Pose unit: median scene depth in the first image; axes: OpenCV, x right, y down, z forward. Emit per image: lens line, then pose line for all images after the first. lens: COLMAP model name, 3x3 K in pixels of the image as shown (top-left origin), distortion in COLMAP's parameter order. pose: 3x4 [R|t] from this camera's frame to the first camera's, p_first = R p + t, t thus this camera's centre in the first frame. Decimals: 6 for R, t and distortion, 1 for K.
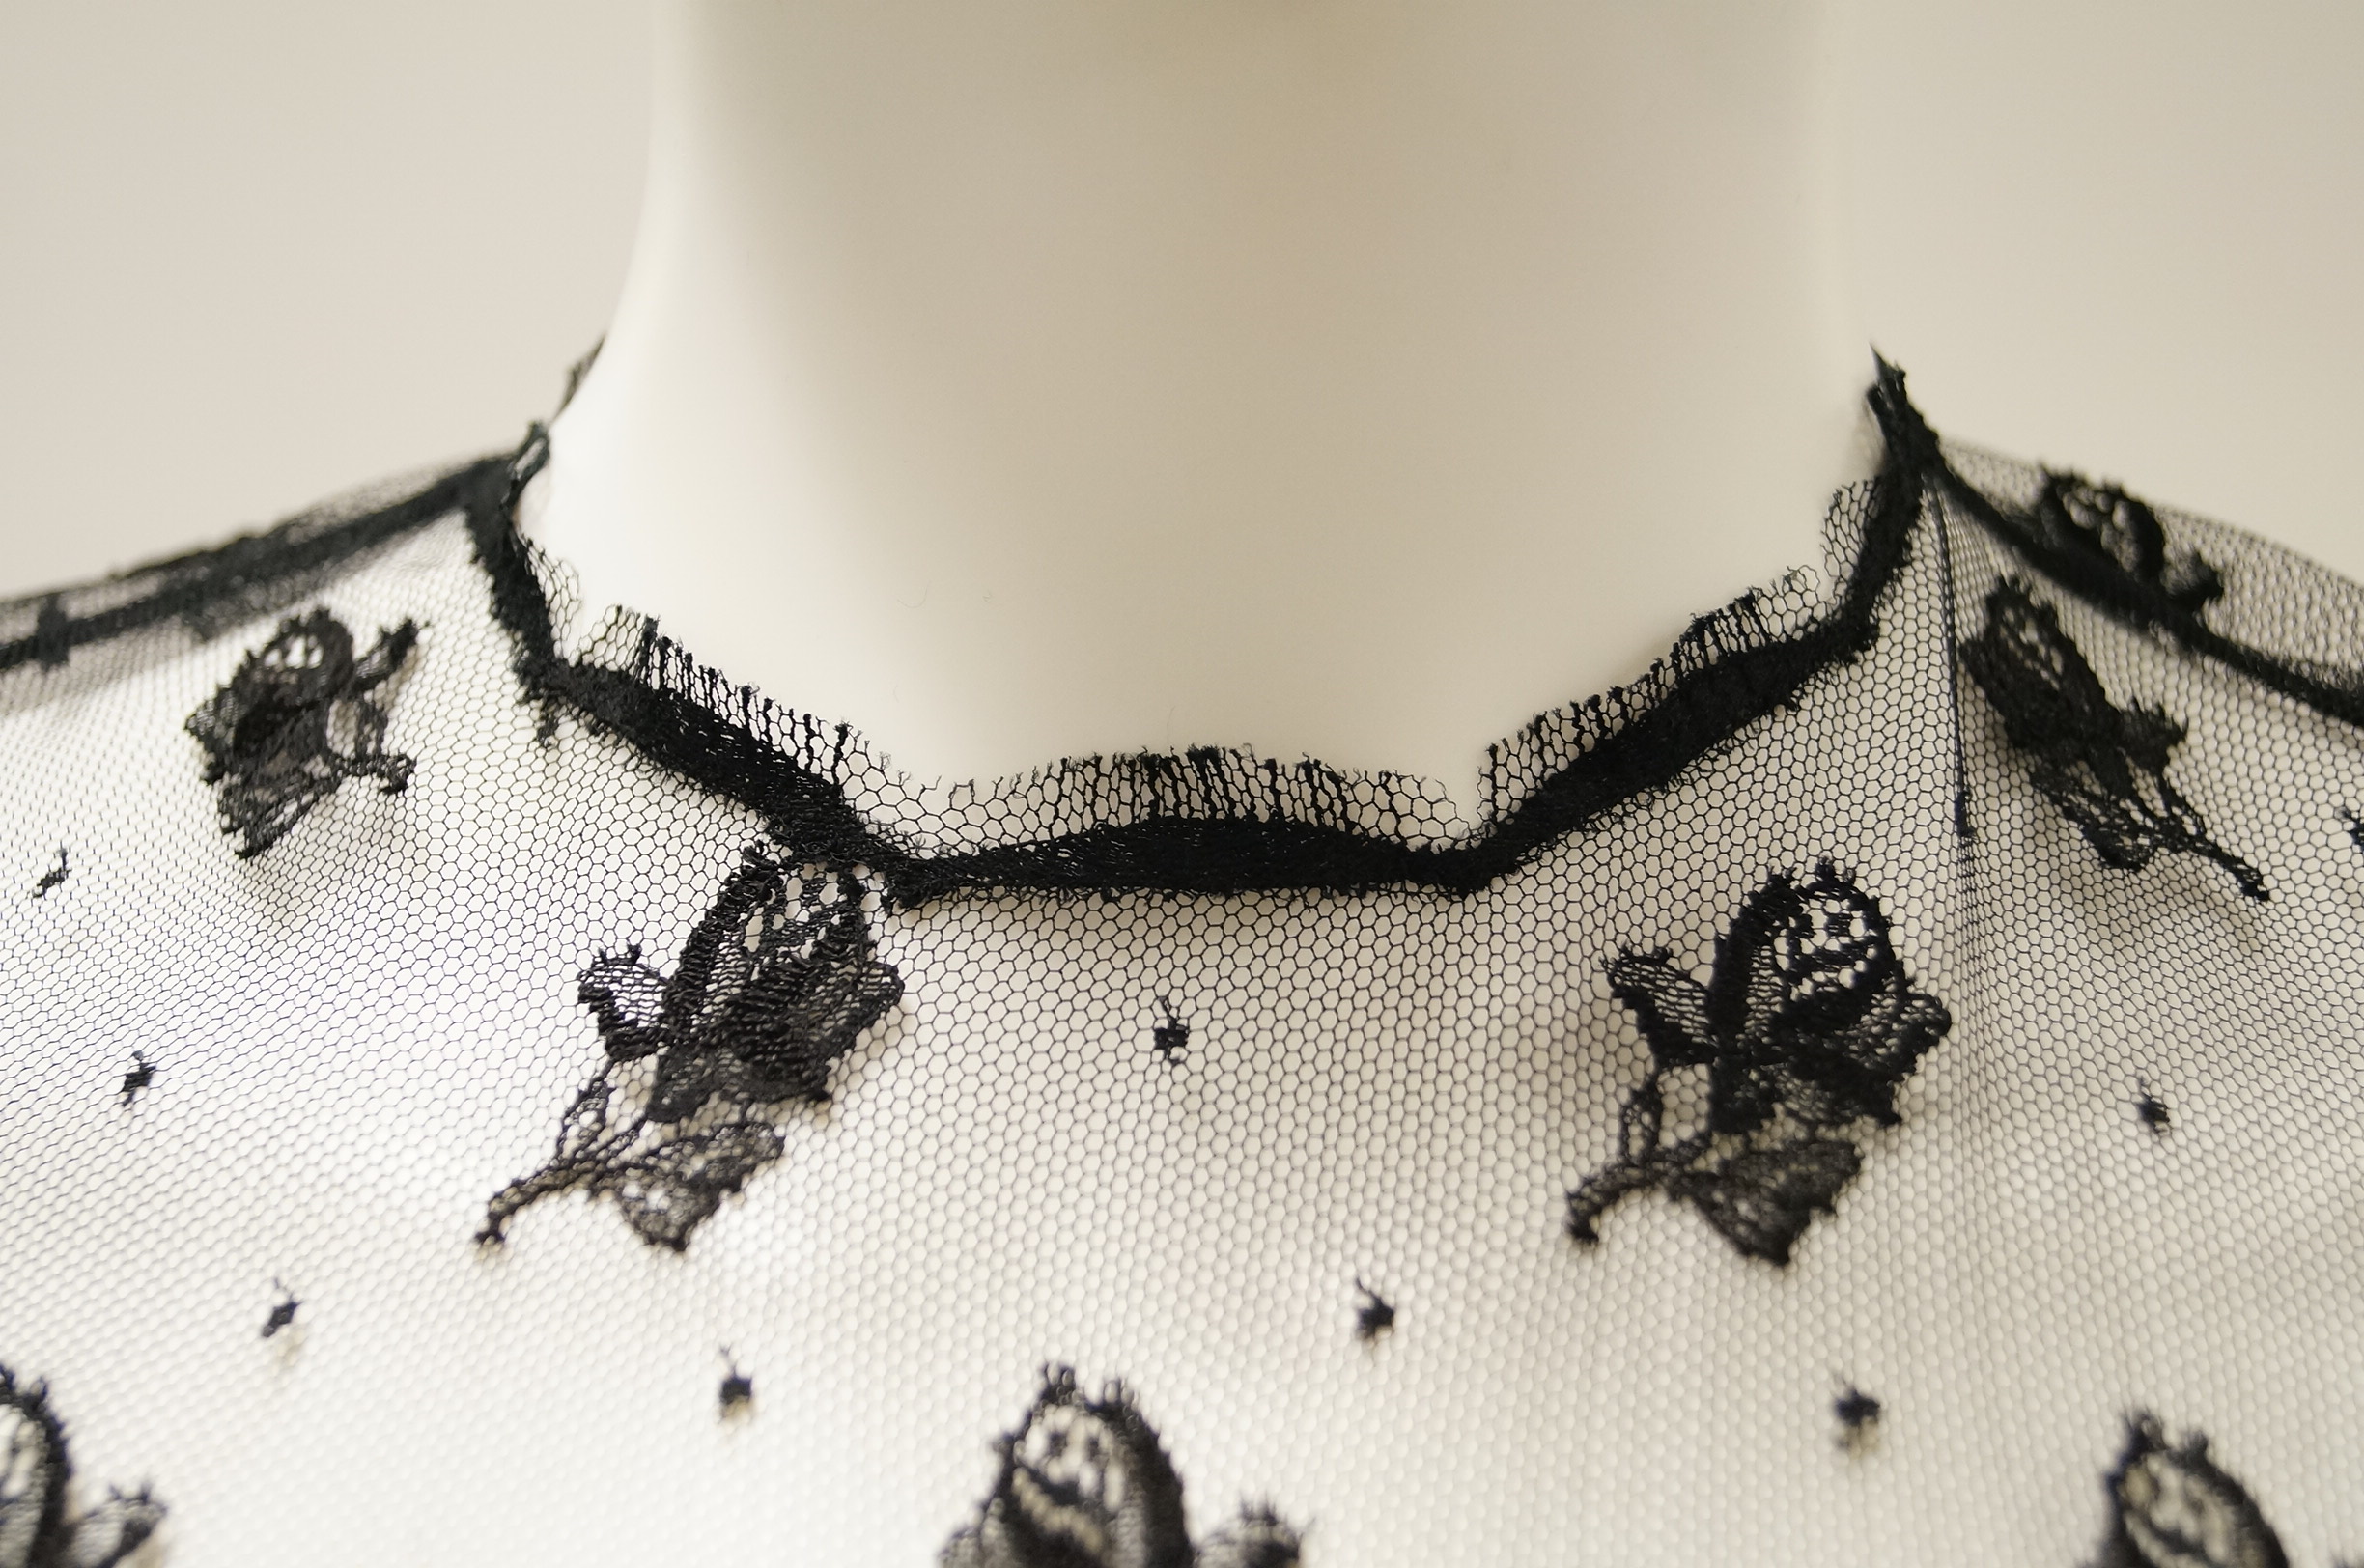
lens RADIAL K [[3495.4, 0, 1182.0], [0, 3495.4, 784.0], [0, 0, 1]] dist [0.000858, 0.002249]
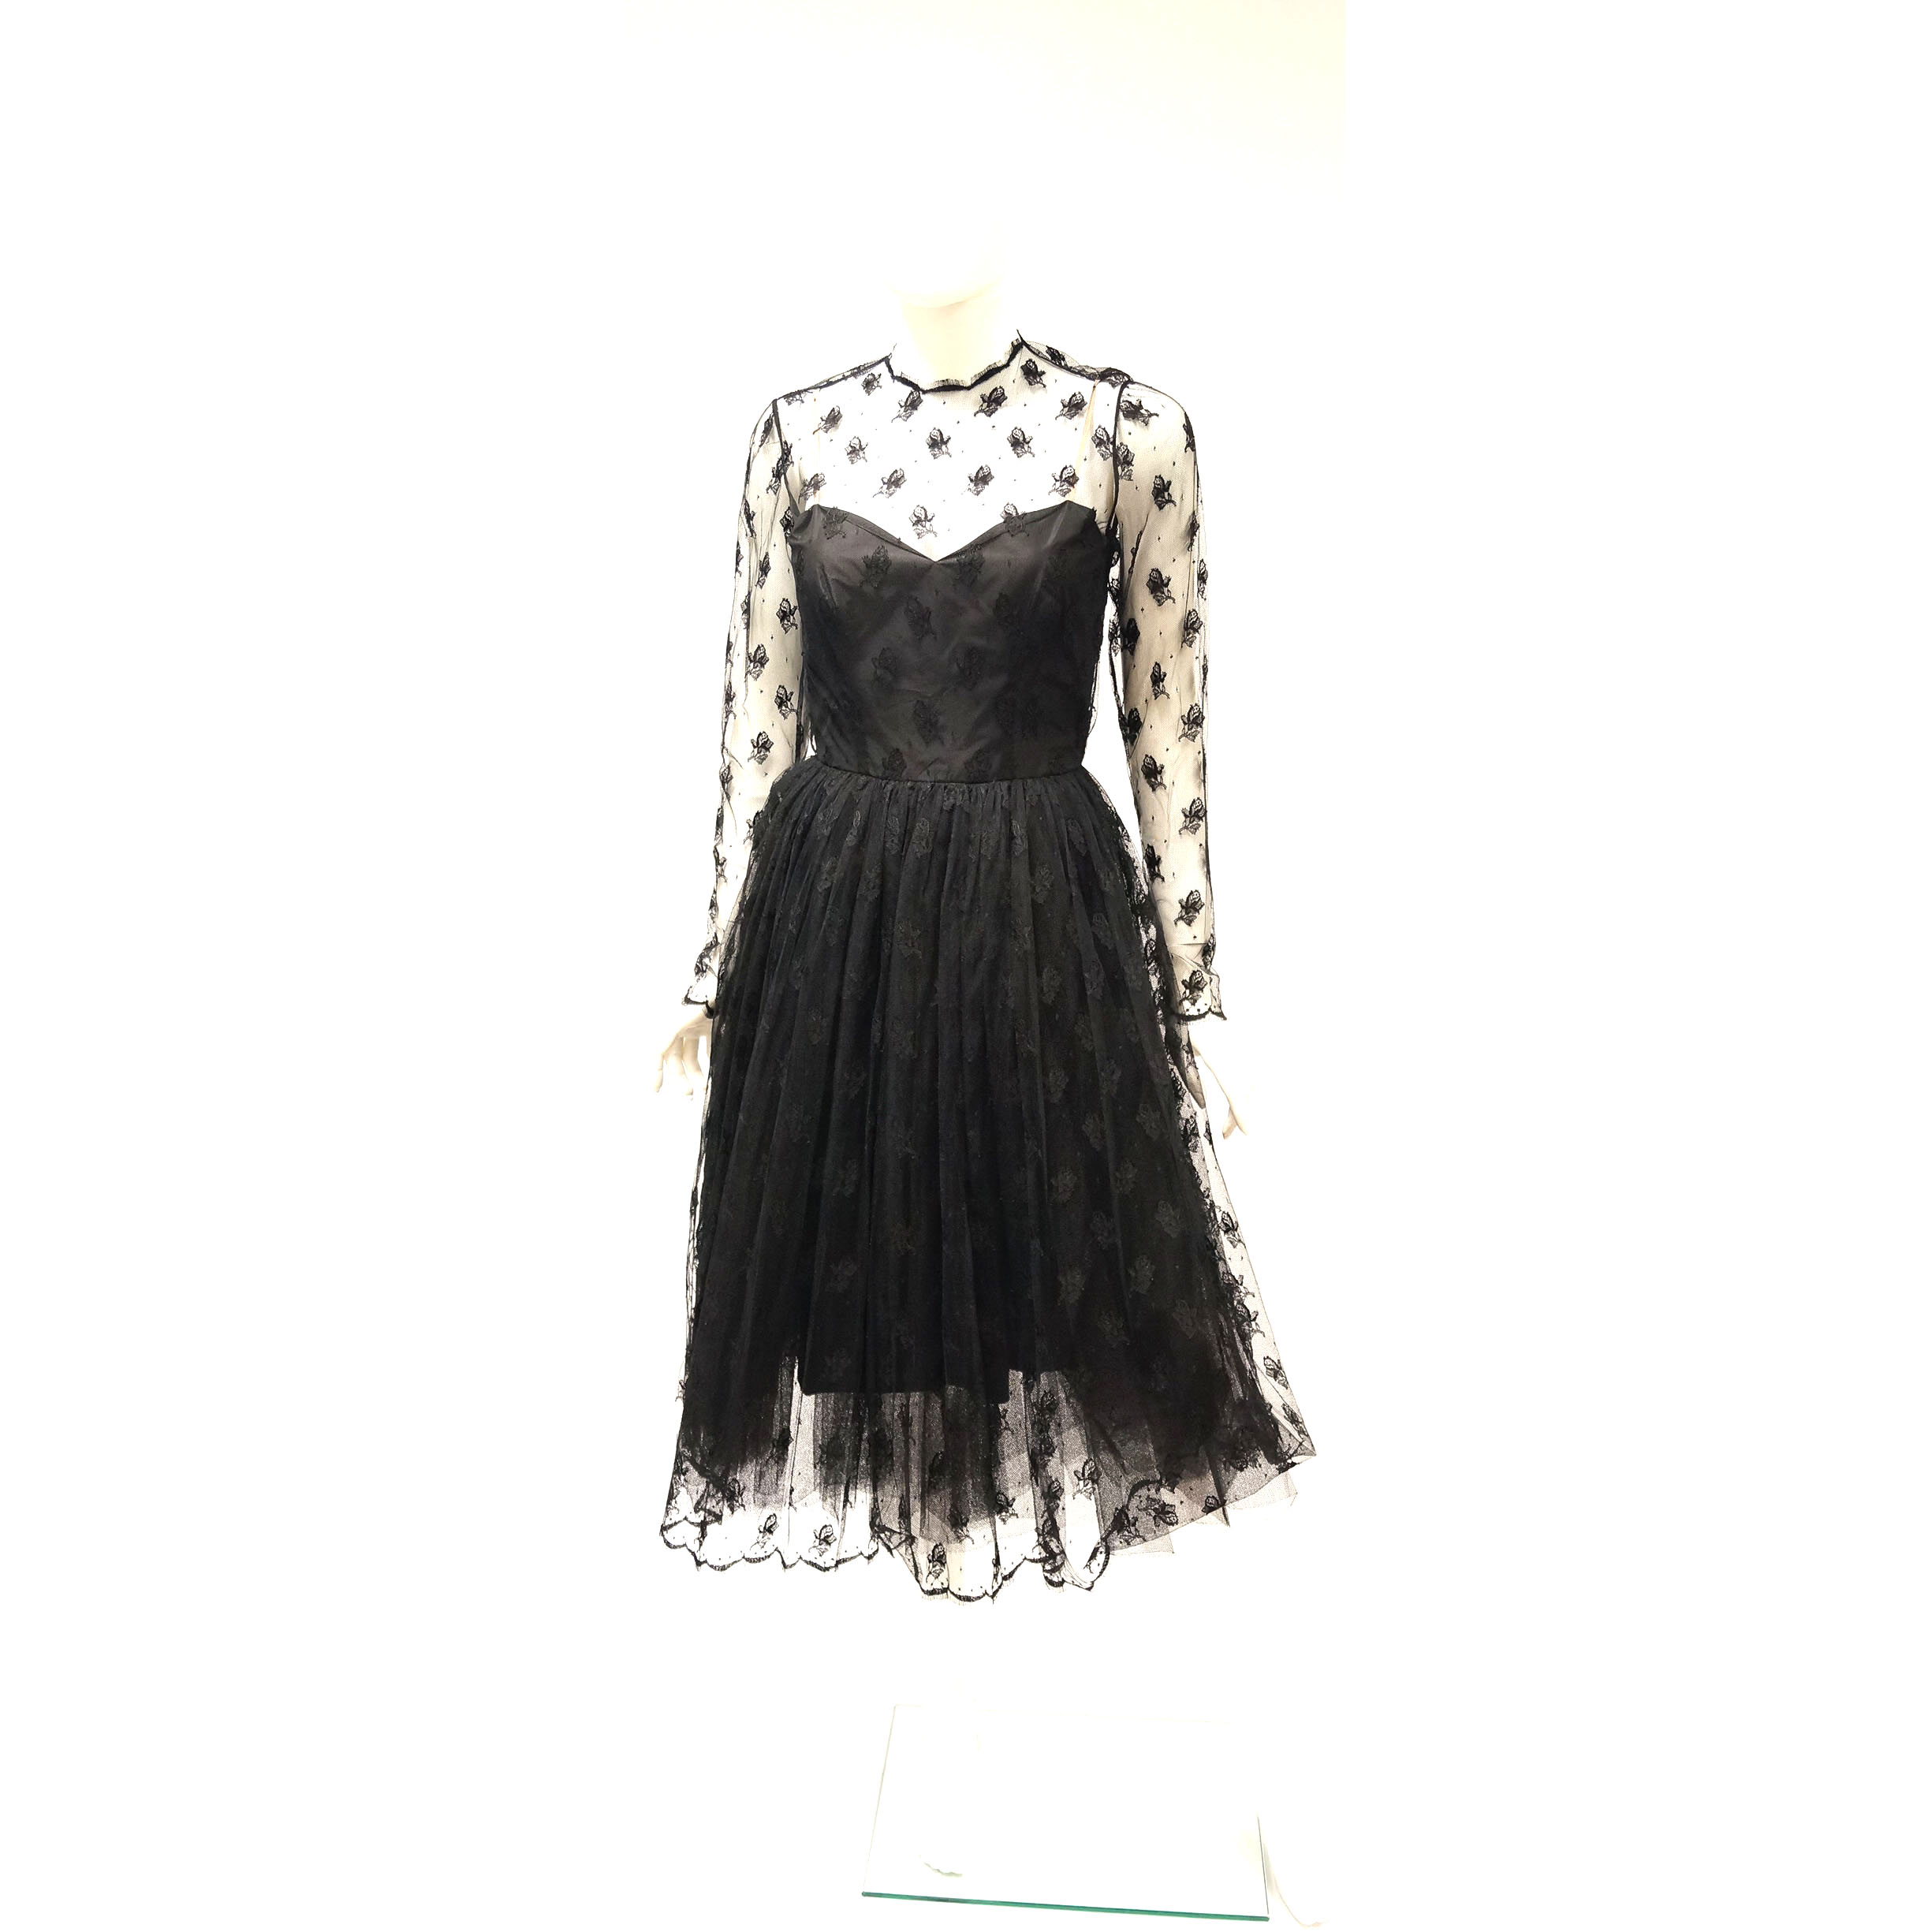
lens RADIAL K [[1850.7, 0, 889.9], [0, 1850.7, 965.5], [0, 0, 1]] dist [-0.055076, 0.000686]
pose [[0.983062, -0.008284, -0.183084, 0.951646], [0.056529, 0.963976, 0.259915, 0.277251], [0.174335, -0.265862, 0.948116, -5.561715]]
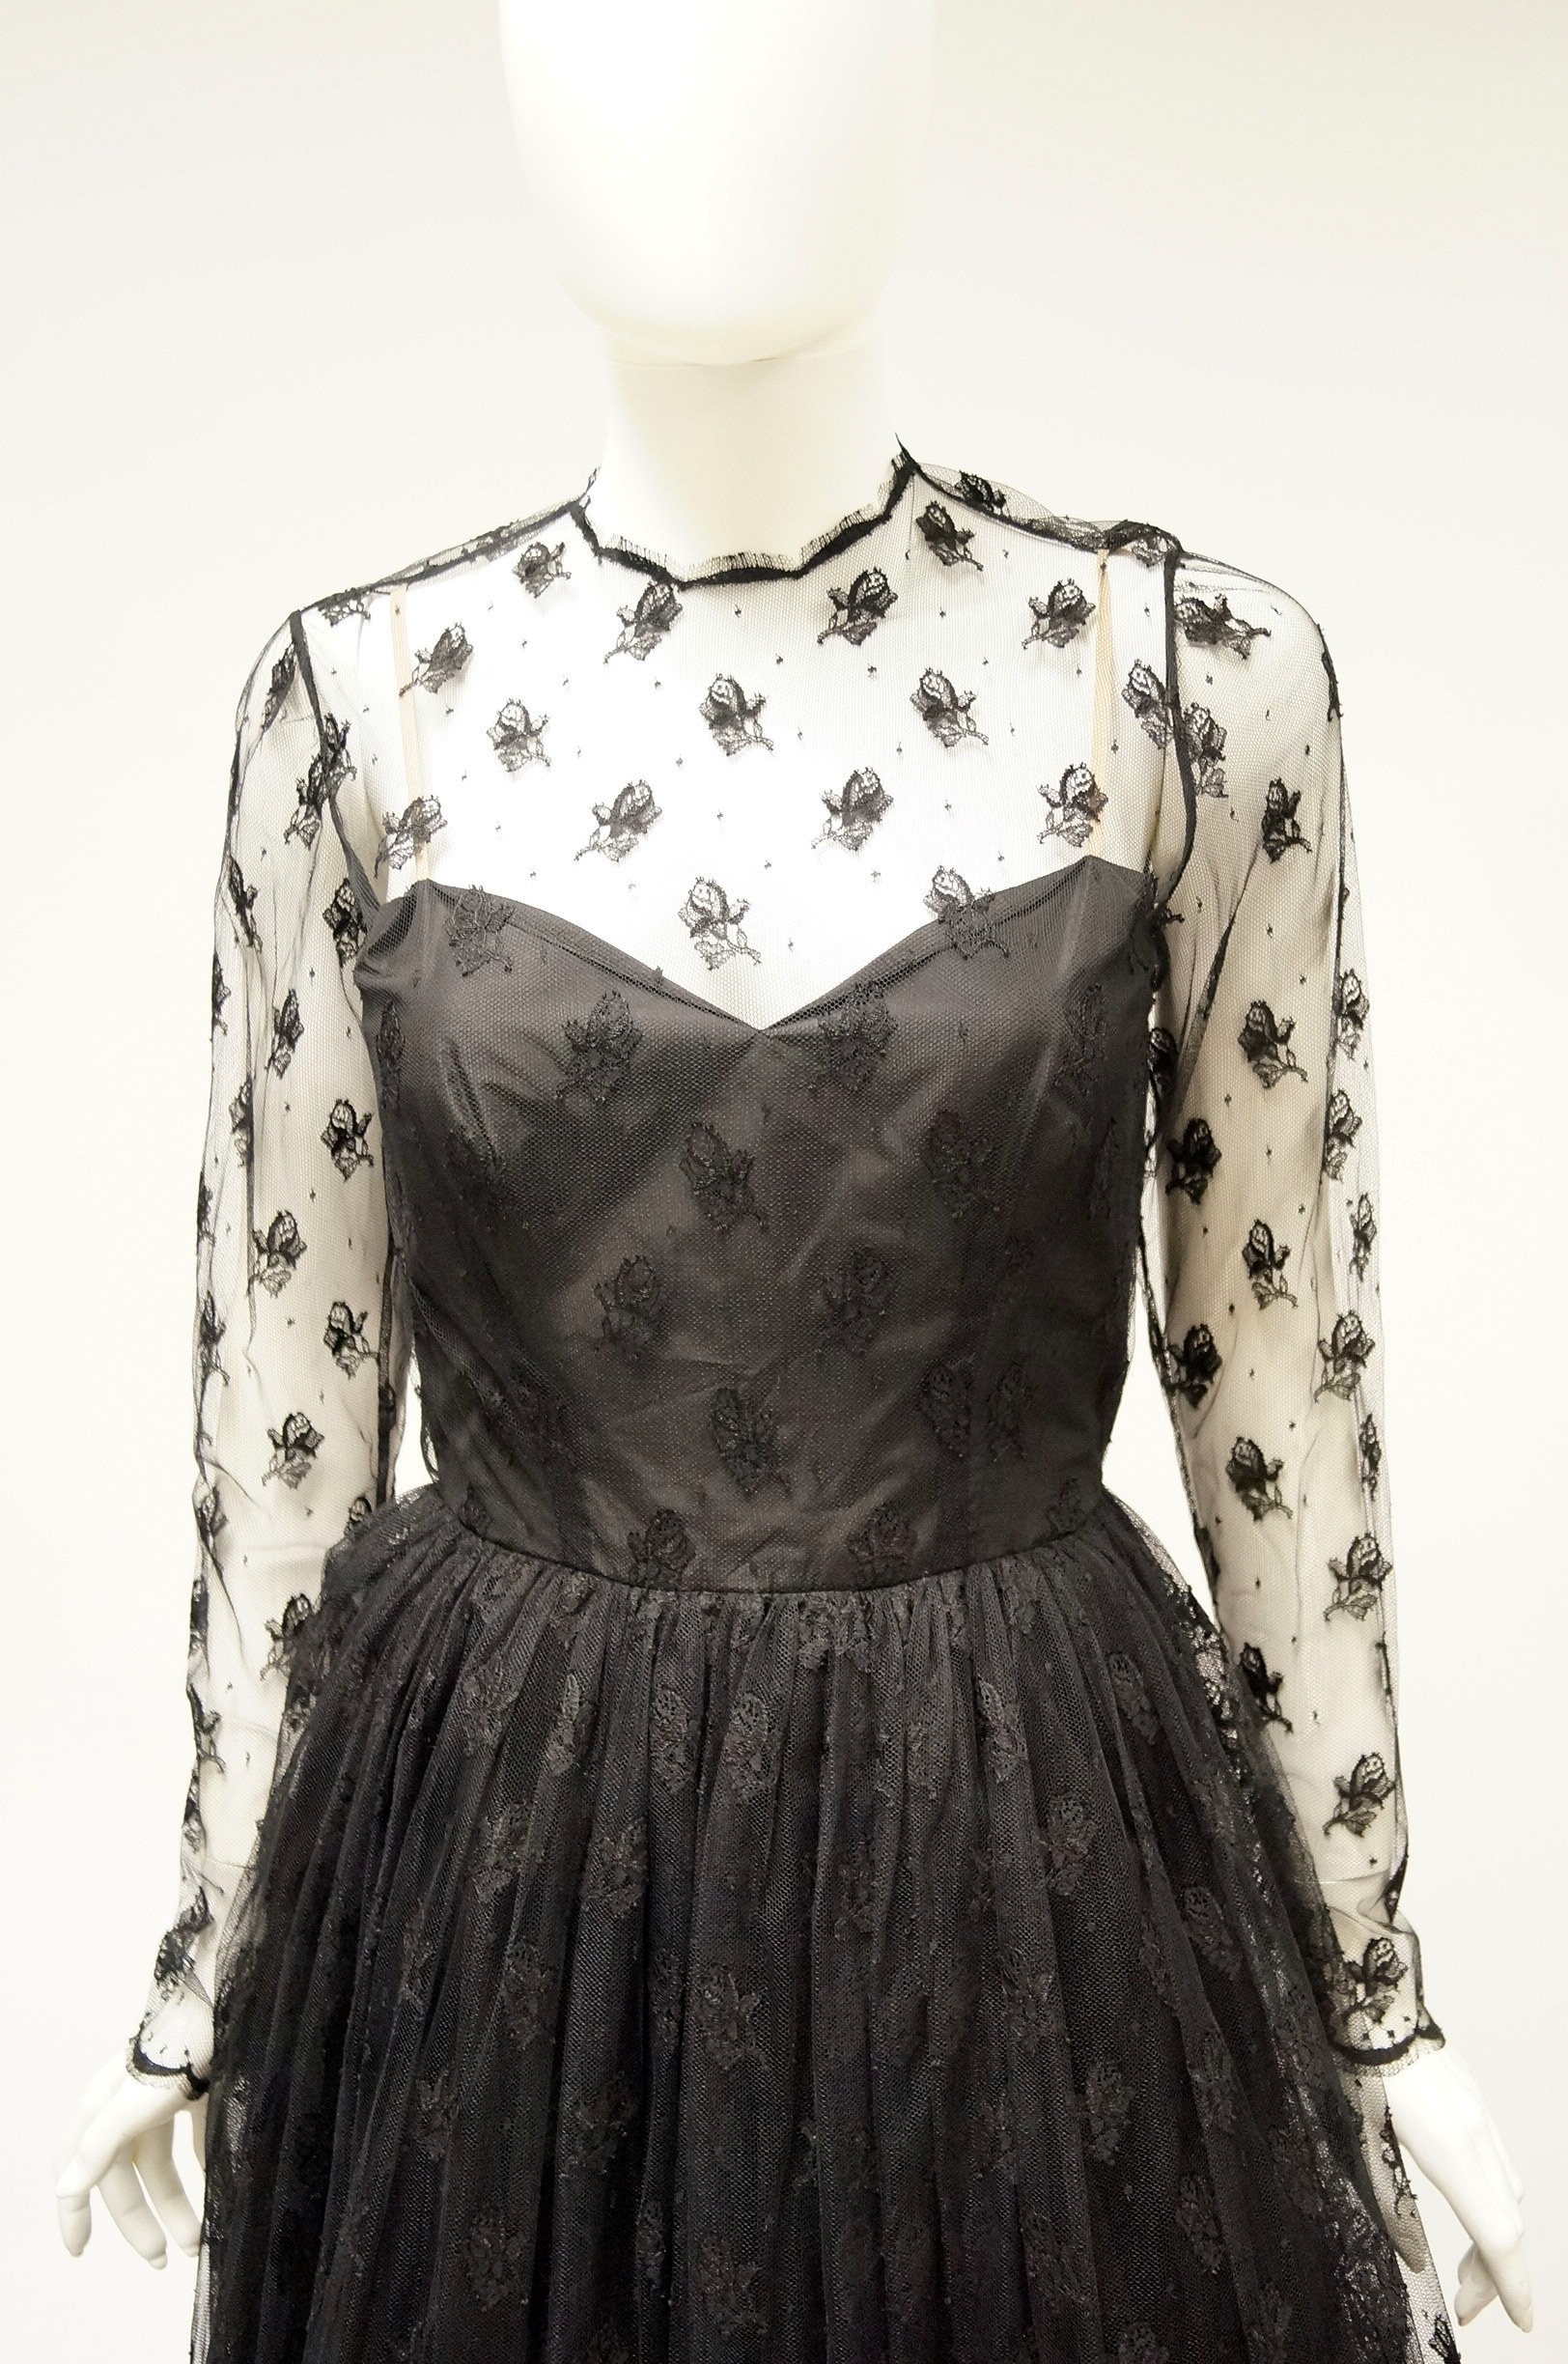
lens RADIAL K [[2559.5, 0, 784.0], [0, 2559.5, 1182.0], [0, 0, 1]] dist [-0.061410, 0.008125]
pose [[0.996602, -0.069324, -0.044480, 0.158224], [0.076689, 0.977997, 0.194014, 0.157657], [0.030051, -0.196766, 0.979990, -2.560888]]
